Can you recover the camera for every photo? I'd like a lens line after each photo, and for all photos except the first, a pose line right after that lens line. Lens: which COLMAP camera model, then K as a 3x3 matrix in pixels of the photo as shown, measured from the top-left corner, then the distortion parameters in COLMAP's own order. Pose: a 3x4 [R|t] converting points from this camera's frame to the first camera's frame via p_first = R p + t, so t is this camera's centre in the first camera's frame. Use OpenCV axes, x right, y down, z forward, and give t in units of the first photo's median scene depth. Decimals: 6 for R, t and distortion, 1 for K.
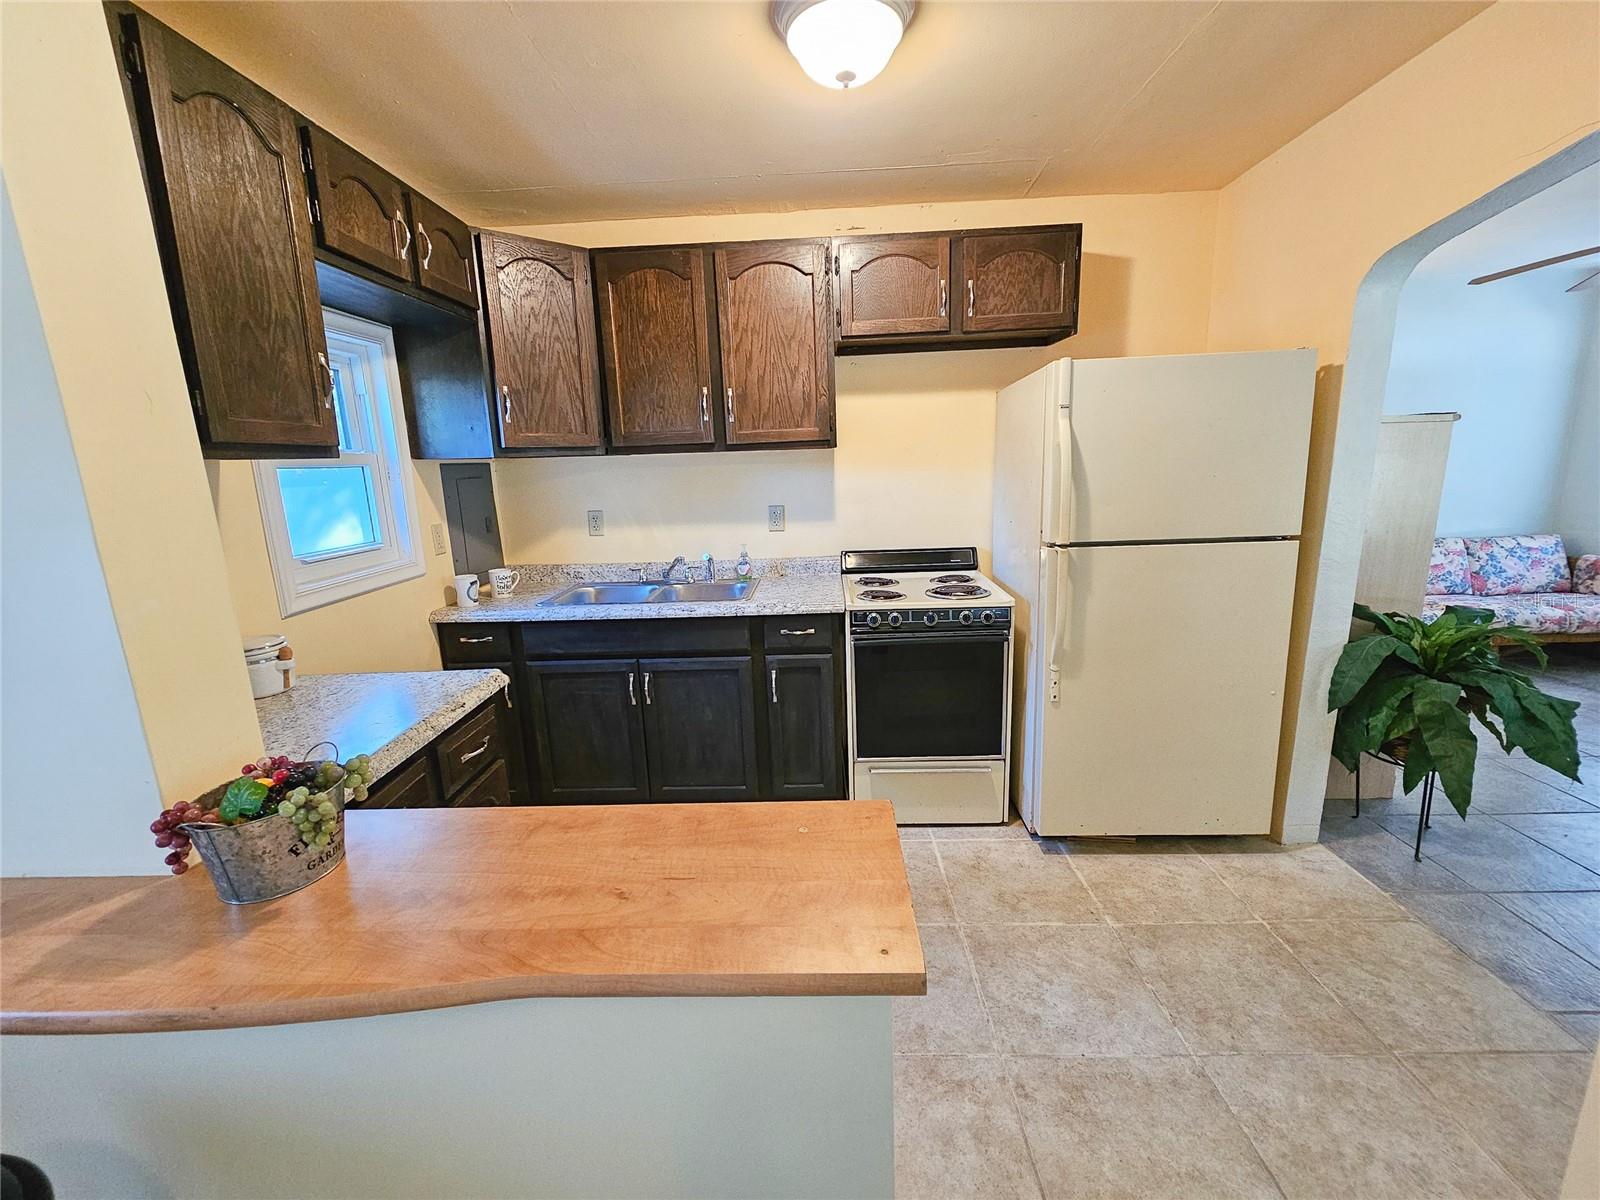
lens RADIAL K [[653.7, 0, 802.1], [0, 653.7, 593.3], [0, 0, 1]] dist [0.000217, -0.001167]
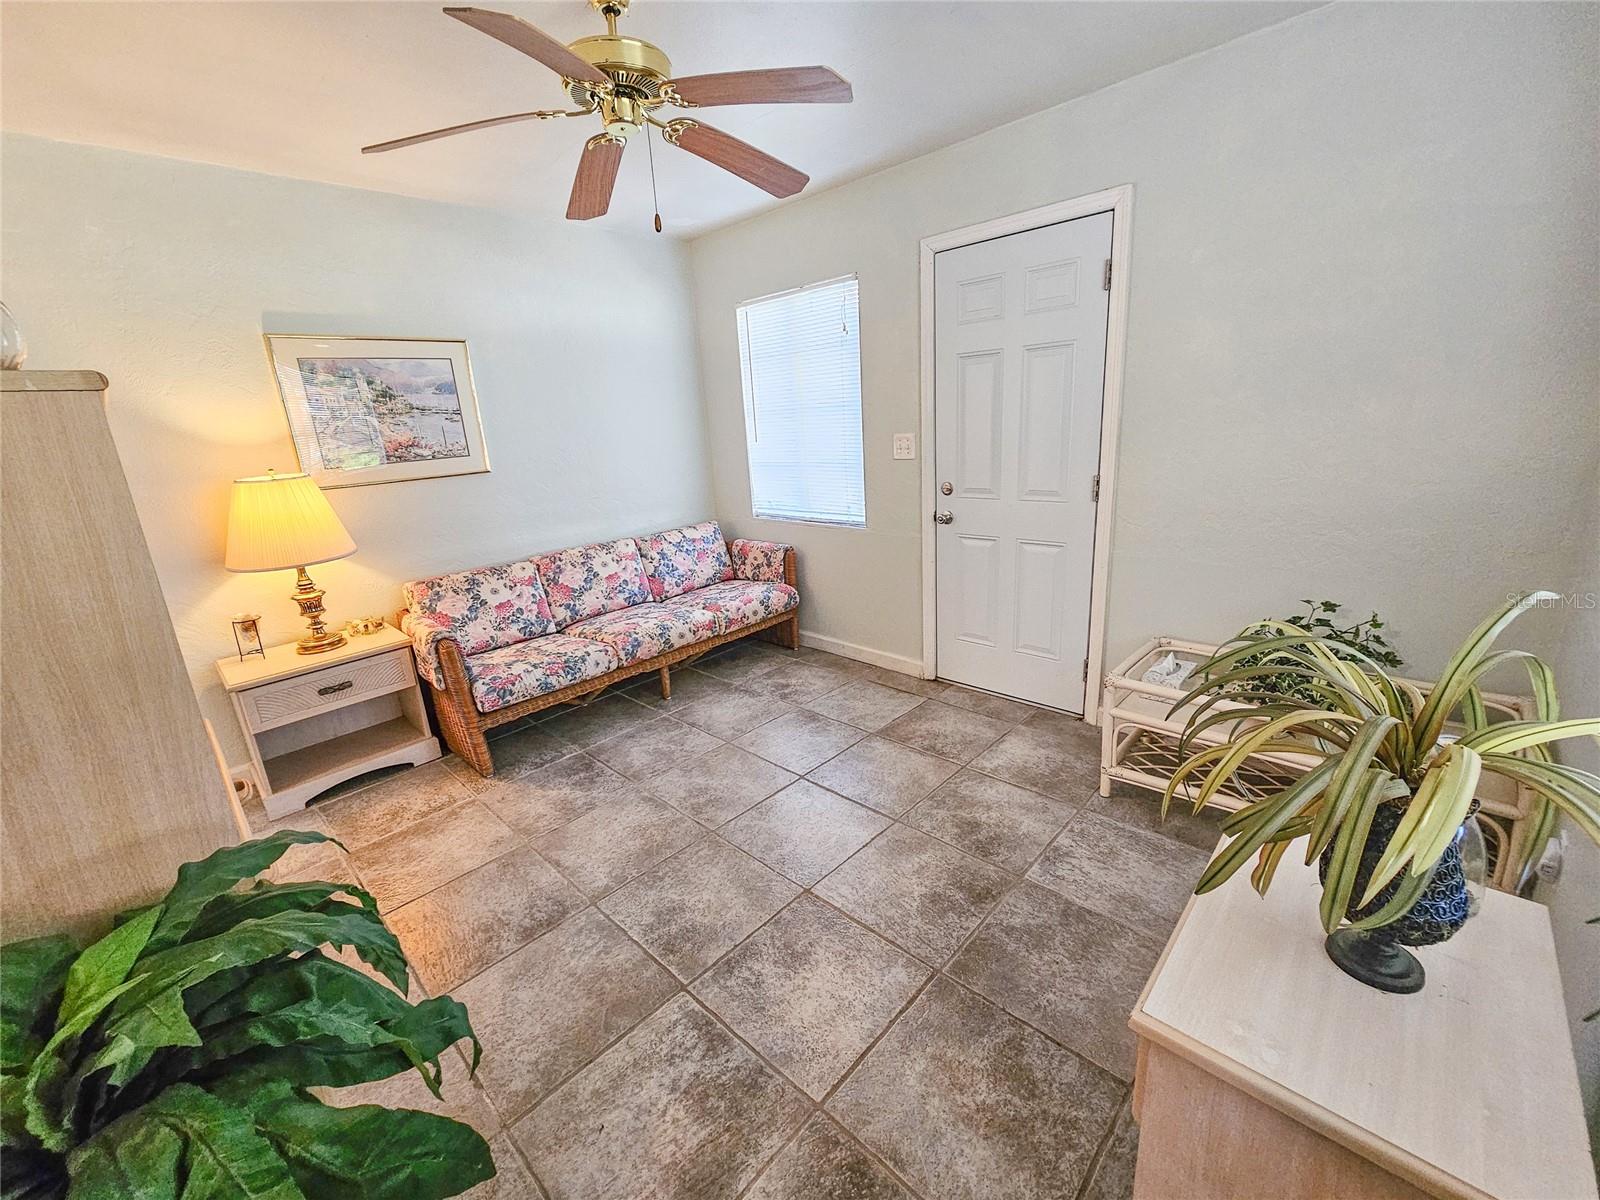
lens RADIAL K [[653.7, 0, 794.4], [0, 653.7, 596.9], [0, 0, 1]] dist [0.000217, -0.001167]
pose [[0.678259, -0.205843, 0.705403, 0.539399], [0.192255, 0.976235, 0.100017, -0.055485], [-0.709227, 0.067780, 0.701714, 0.249810]]
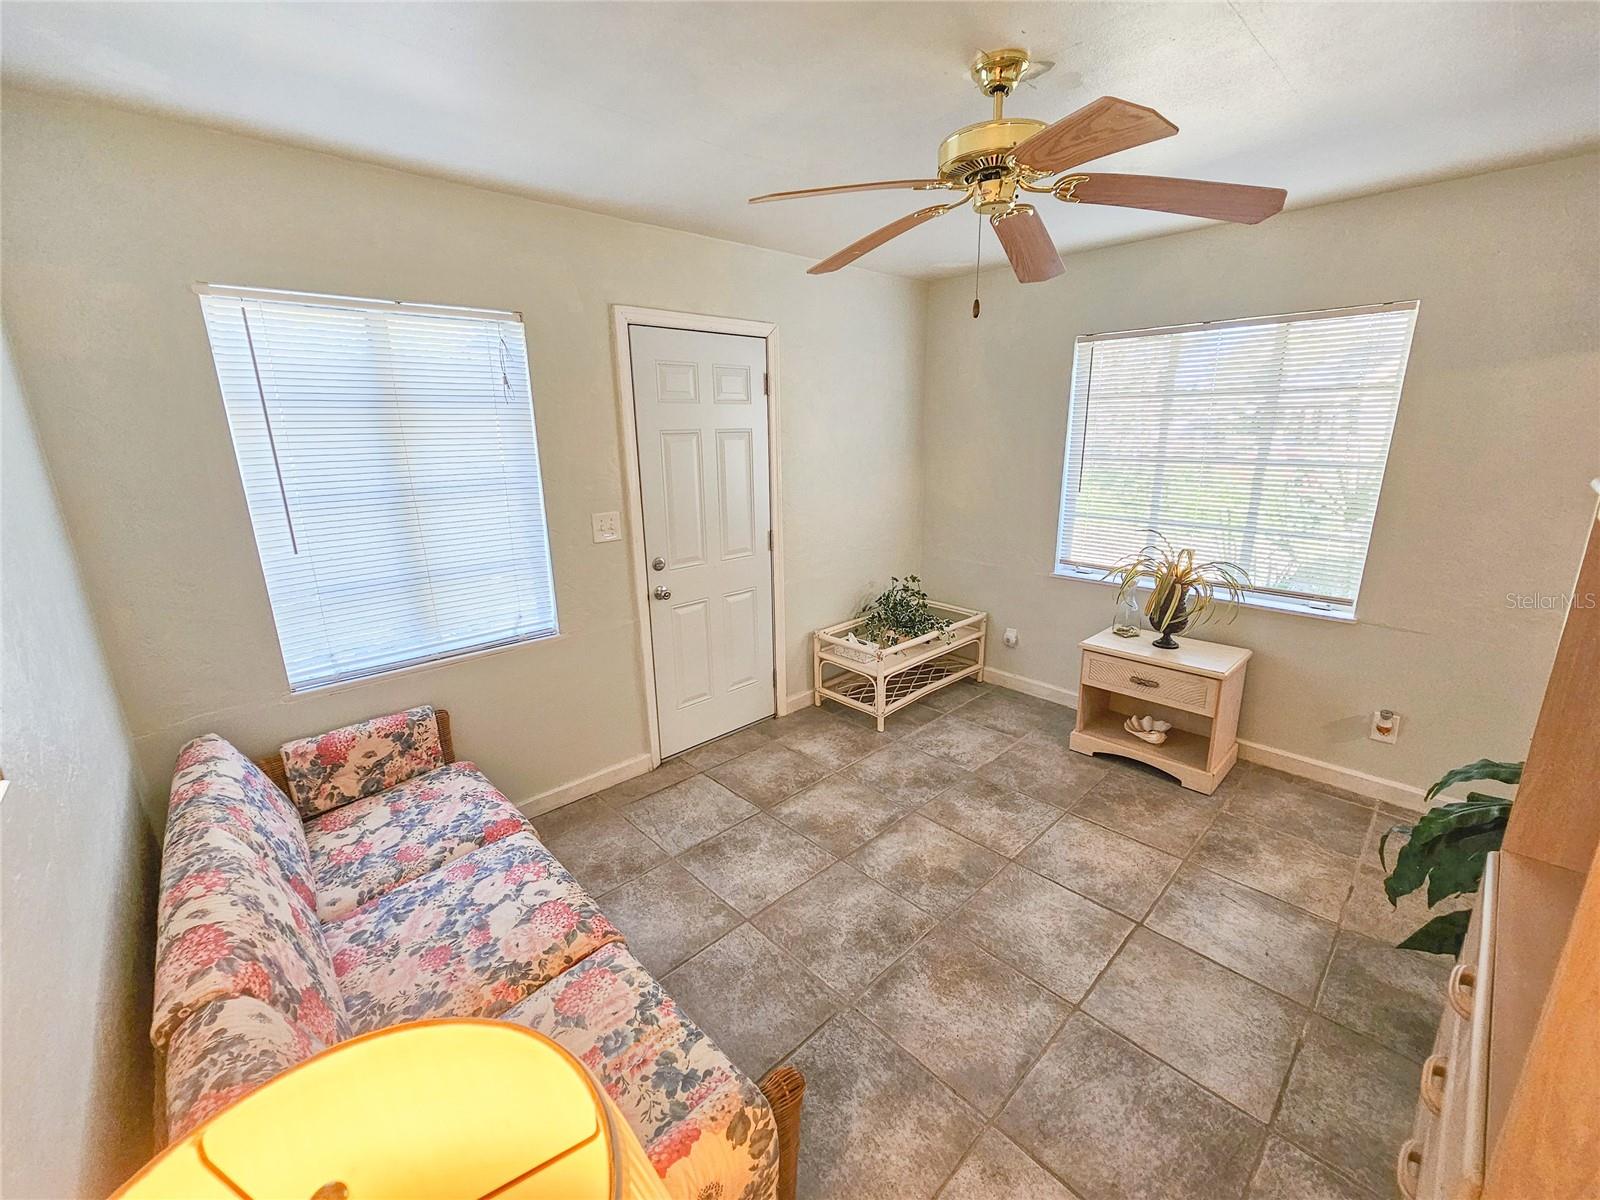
lens RADIAL K [[653.7, 0, 792.6], [0, 653.7, 598.9], [0, 0, 1]] dist [0.000217, -0.001167]
pose [[-0.700931, -0.140938, 0.699166, 0.590757], [0.186371, 0.910030, 0.370285, -0.266246], [-0.688449, 0.389849, -0.611601, 0.972969]]
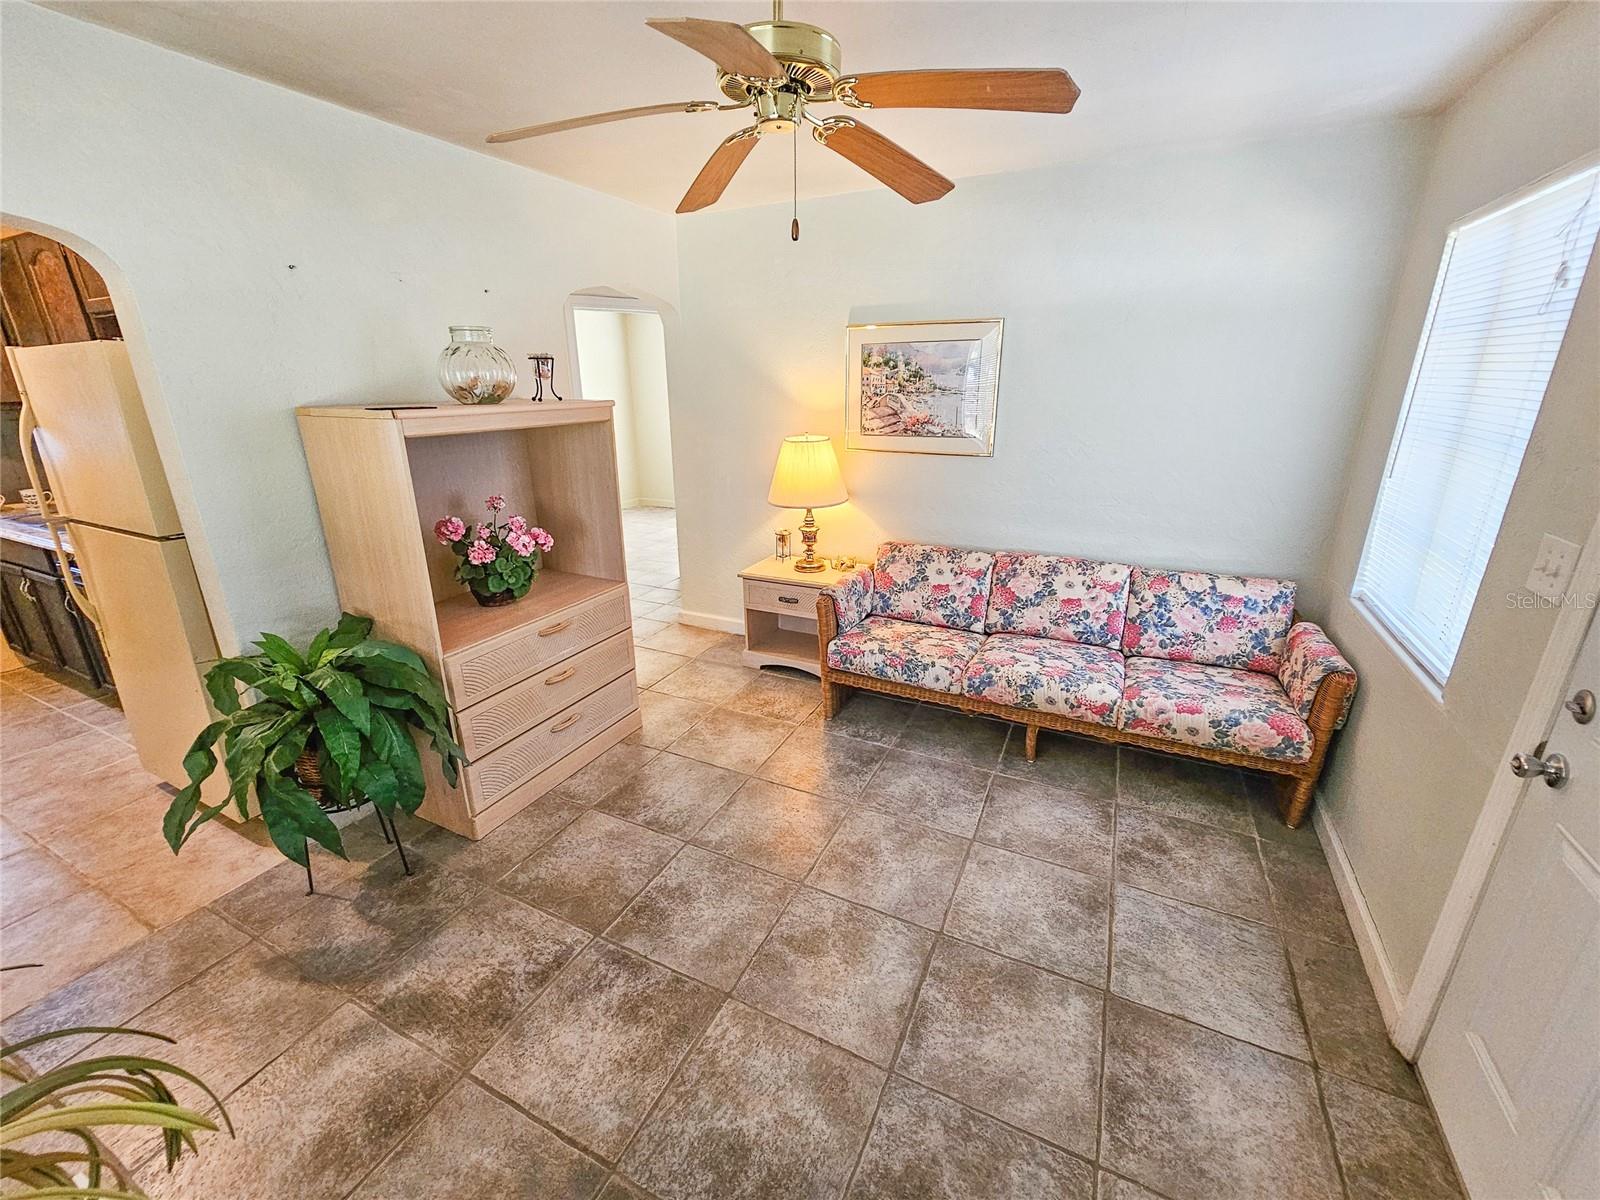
lens RADIAL K [[653.7, 0, 794.1], [0, 653.7, 596.2], [0, 0, 1]] dist [0.000217, -0.001167]
pose [[0.907227, 0.157004, -0.390243, 0.983364], [-0.108622, 0.983708, 0.143246, -0.115994], [0.406376, -0.087568, 0.909500, 0.245257]]
